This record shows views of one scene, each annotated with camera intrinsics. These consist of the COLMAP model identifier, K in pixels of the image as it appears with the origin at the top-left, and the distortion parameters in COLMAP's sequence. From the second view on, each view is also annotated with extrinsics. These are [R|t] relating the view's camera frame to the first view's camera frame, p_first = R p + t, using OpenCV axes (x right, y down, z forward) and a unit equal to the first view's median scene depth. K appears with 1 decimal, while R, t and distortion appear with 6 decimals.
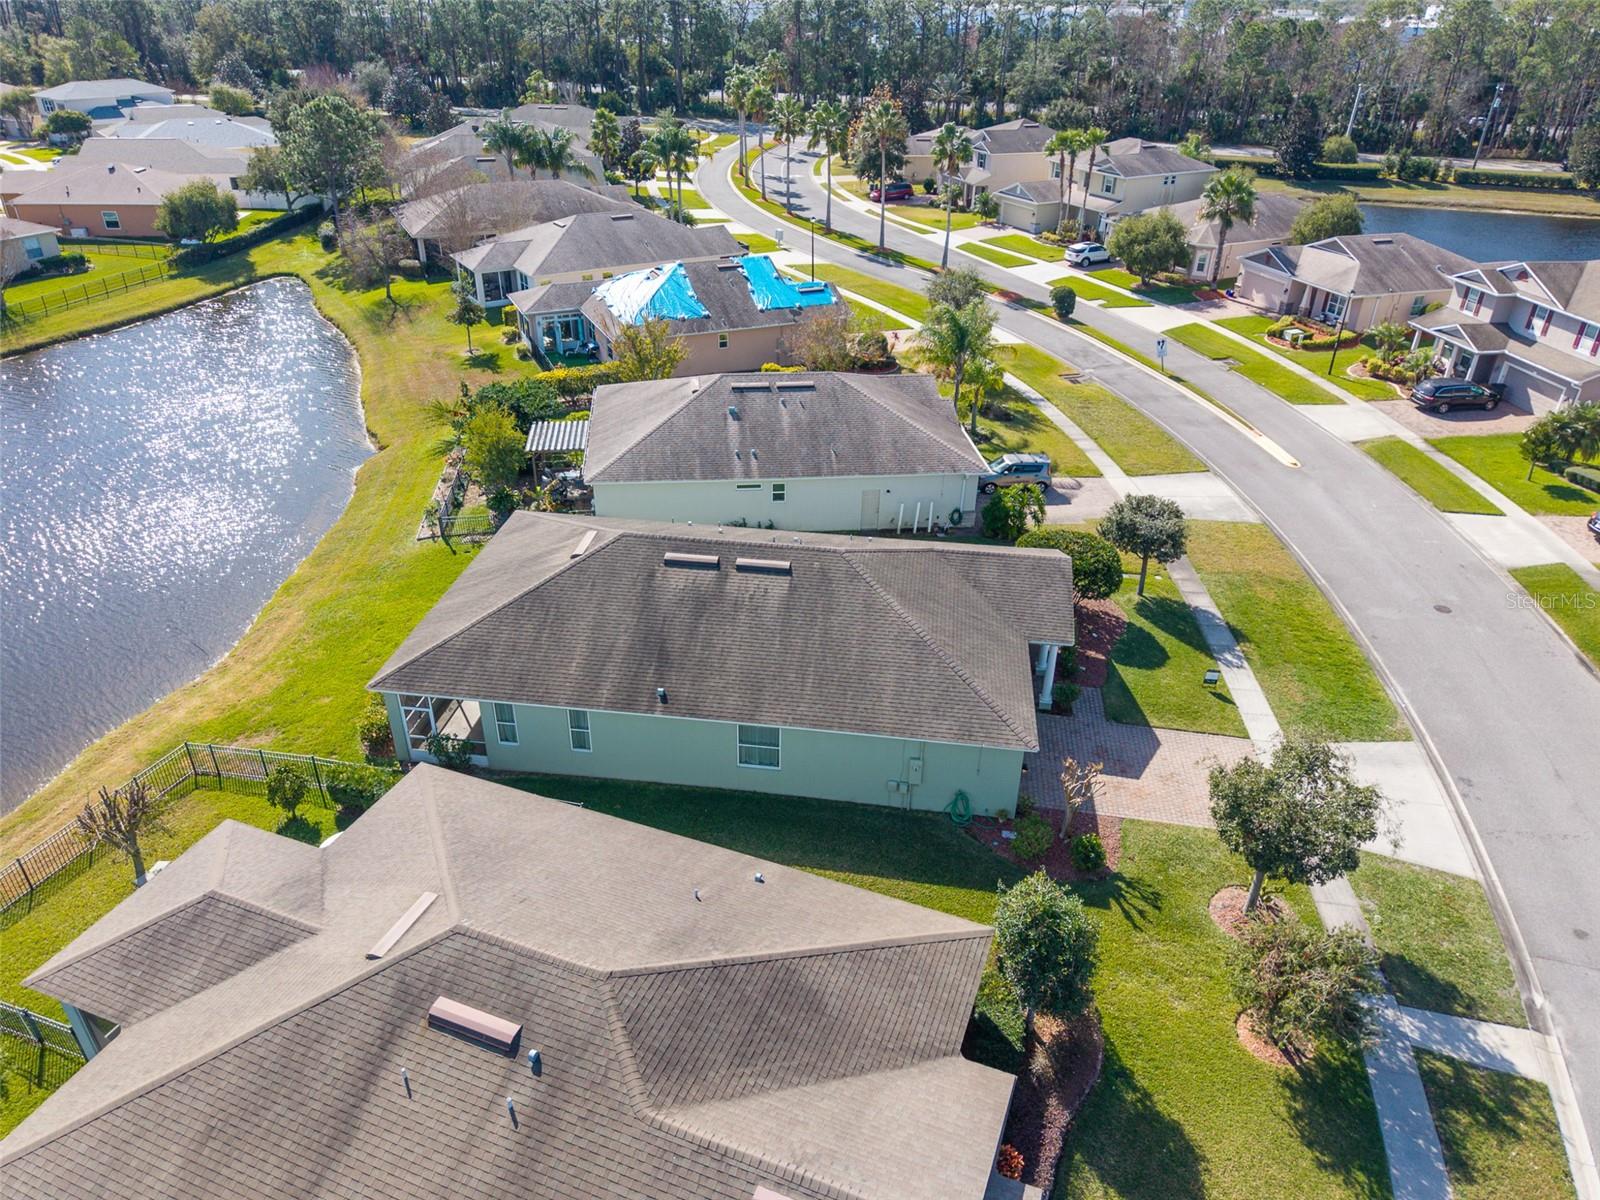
lens RADIAL K [[1069.5, 0, 812.4], [0, 1069.5, 596.3], [0, 0, 1]] dist [0.056142, -0.062165]
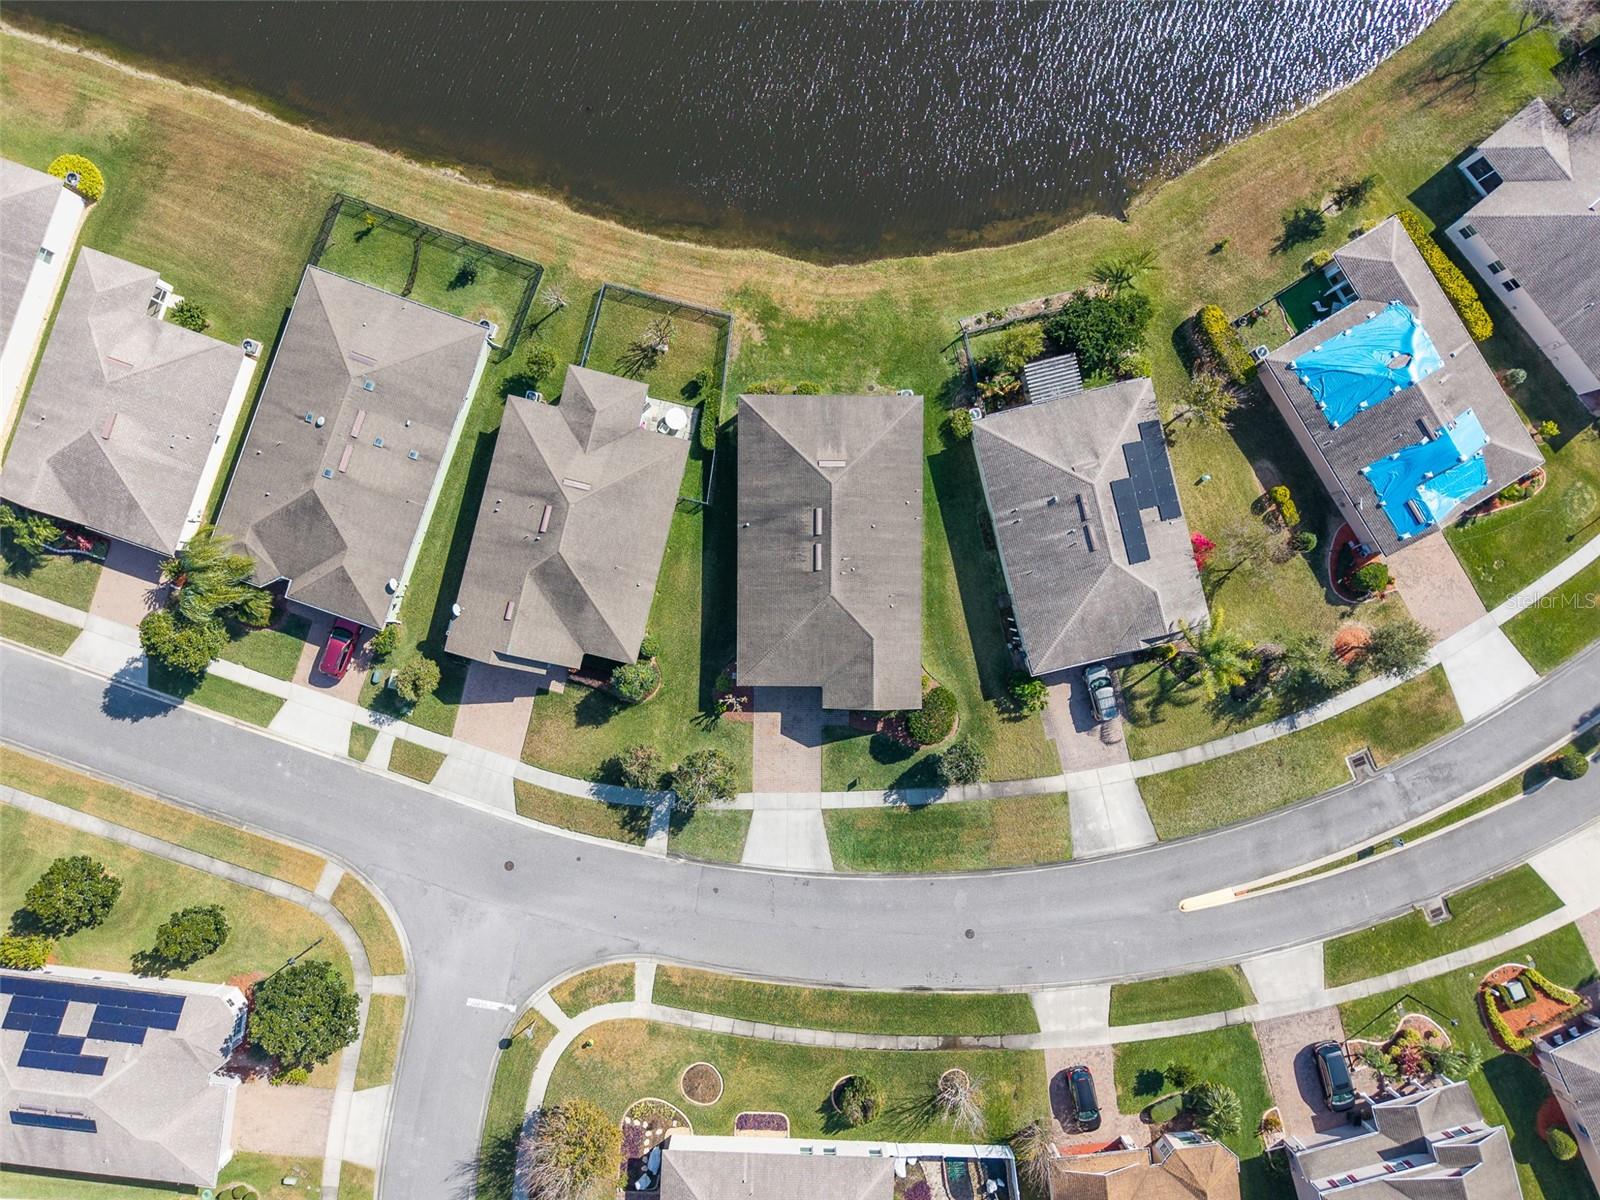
lens RADIAL K [[1069.5, 0, 812.4], [0, 1069.5, 596.3], [0, 0, 1]] dist [0.056142, -0.062165]
pose [[0.114918, 0.993062, -0.024952, 0.047800], [-0.507437, 0.080278, 0.857941, -1.081484], [0.853992, -0.085931, 0.513141, -0.040019]]
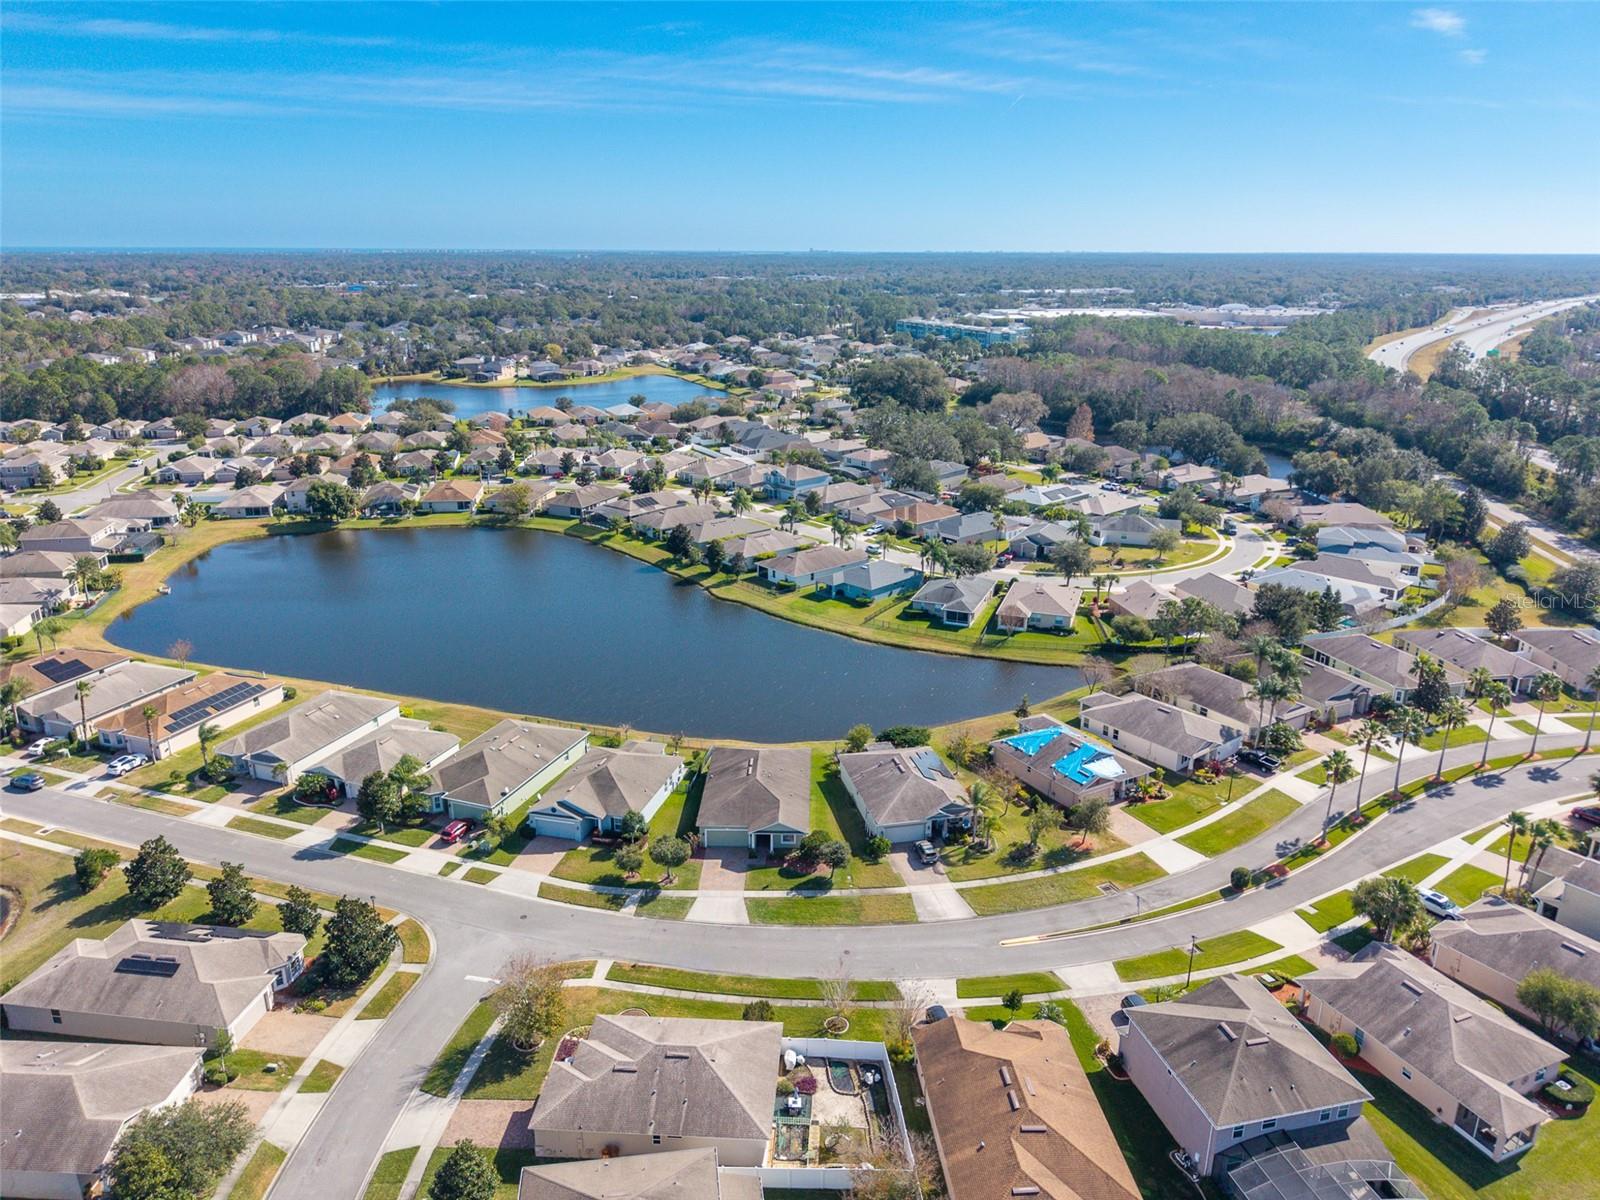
lens RADIAL K [[1111.0, 0, 800.0], [0, 1111.0, 600.0], [0, 0, 1]] dist [0.055660, 0.000029]
pose [[0.098225, 0.287754, -0.952654, 2.086952], [-0.496226, 0.843945, 0.203754, -0.844286], [0.862619, 0.452718, 0.225688, 0.014922]]
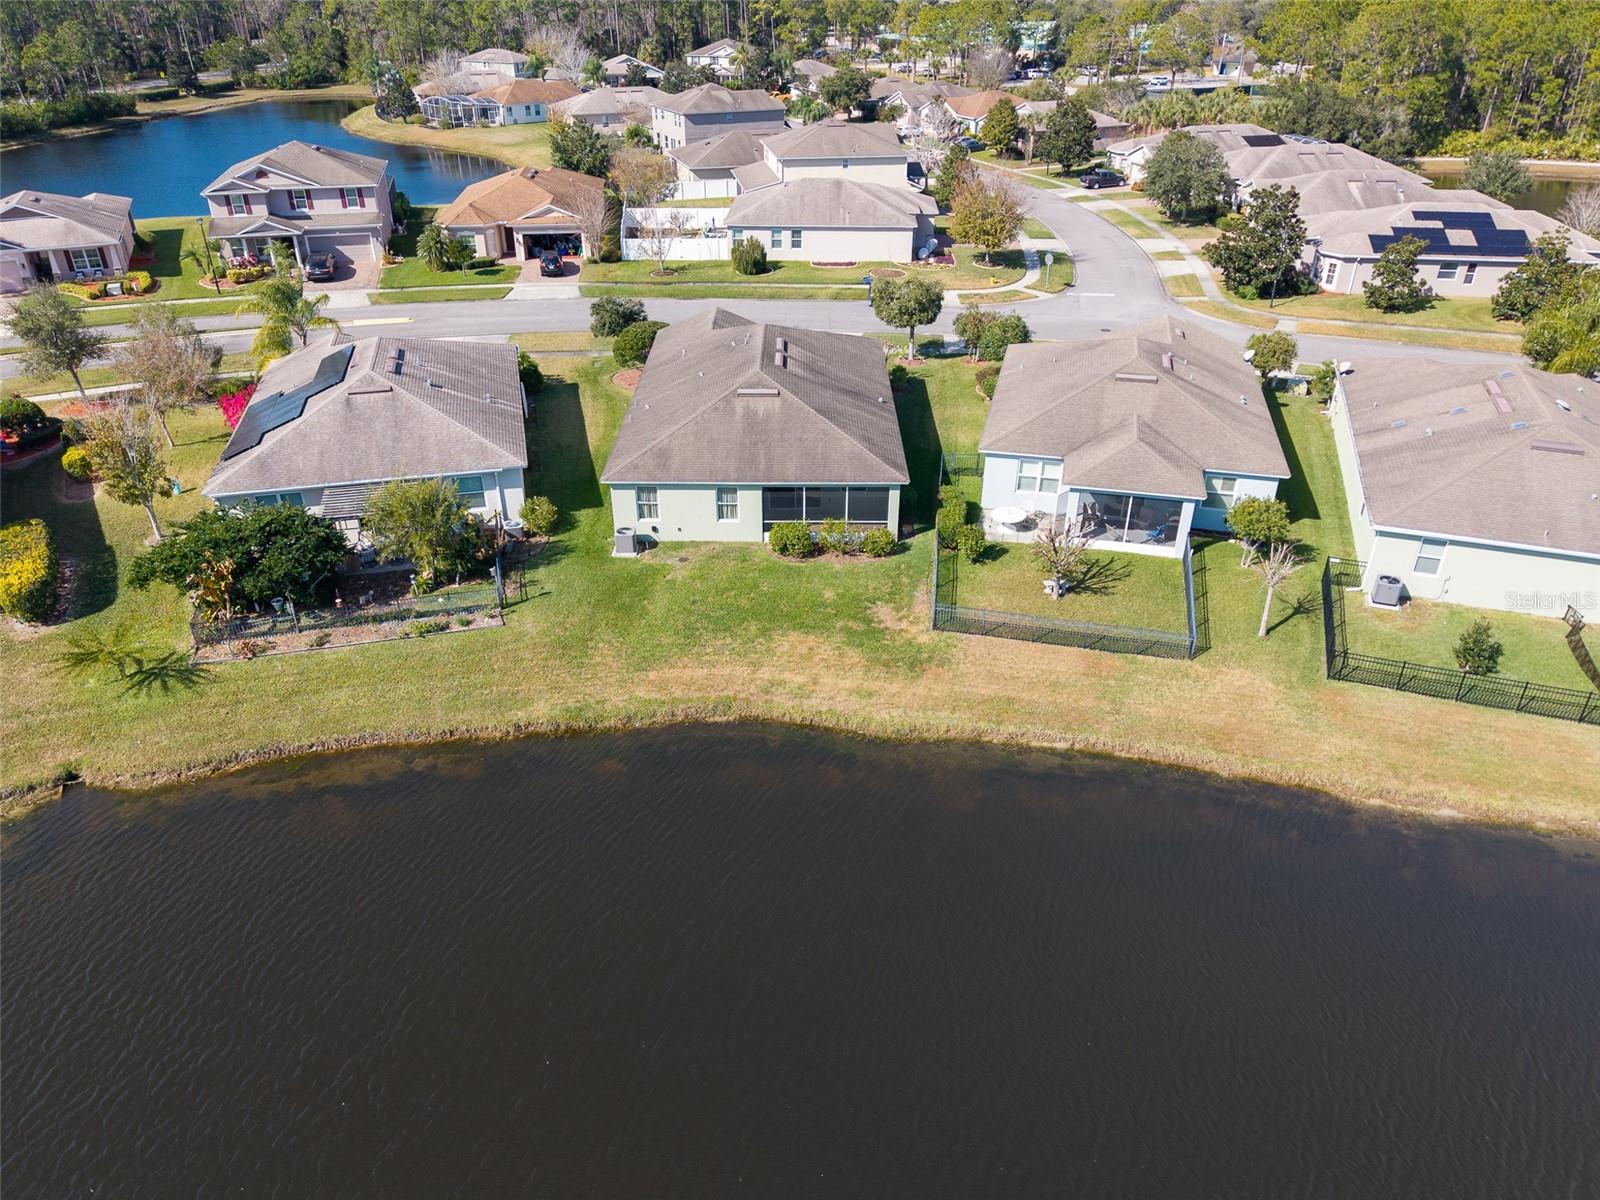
lens RADIAL K [[1069.5, 0, 812.4], [0, 1069.5, 596.3], [0, 0, 1]] dist [0.056142, -0.062165]
pose [[-0.127574, -0.514226, 0.848113, -0.922428], [0.487546, 0.712144, 0.505123, -0.314595], [-0.863727, 0.477935, 0.159858, 0.541437]]
